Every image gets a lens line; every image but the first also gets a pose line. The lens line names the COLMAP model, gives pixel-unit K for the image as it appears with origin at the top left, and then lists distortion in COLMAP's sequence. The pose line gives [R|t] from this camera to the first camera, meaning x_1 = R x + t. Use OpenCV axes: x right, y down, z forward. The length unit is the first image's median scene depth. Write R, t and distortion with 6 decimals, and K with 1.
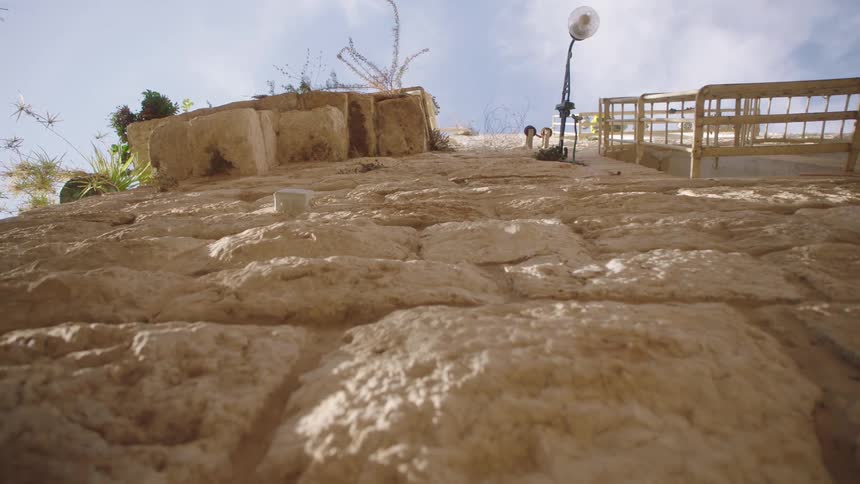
lens RADIAL K [[535.6, 0, 430.2], [0, 535.6, 240.0], [0, 0, 1]] dist [-0.126775, 0.100708]
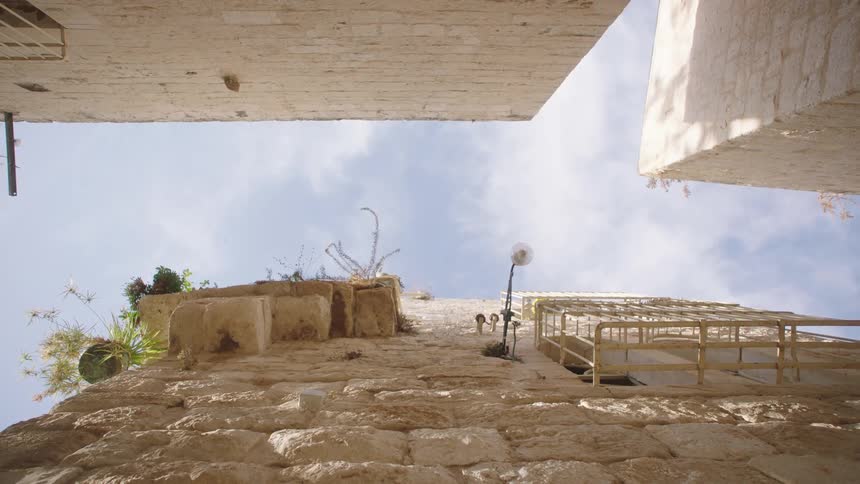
lens RADIAL K [[535.6, 0, 430.2], [0, 535.6, 240.0], [0, 0, 1]] dist [-0.126775, 0.100708]
pose [[0.994714, 0.060808, 0.082748, -0.050329], [-0.036774, 0.963315, -0.265840, -0.070241], [-0.095877, 0.261392, 0.960459, -0.275180]]
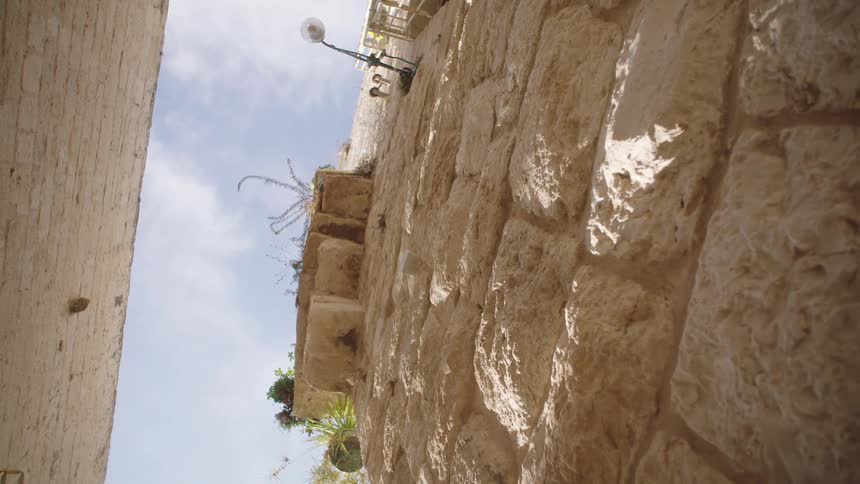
lens RADIAL K [[535.6, 0, 430.2], [0, 535.6, 240.0], [0, 0, 1]] dist [-0.126775, 0.100708]
pose [[0.240094, -0.969821, -0.042440, -0.069559], [0.970728, 0.239569, 0.017131, -0.035142], [-0.006447, -0.045310, 0.998952, -0.267449]]
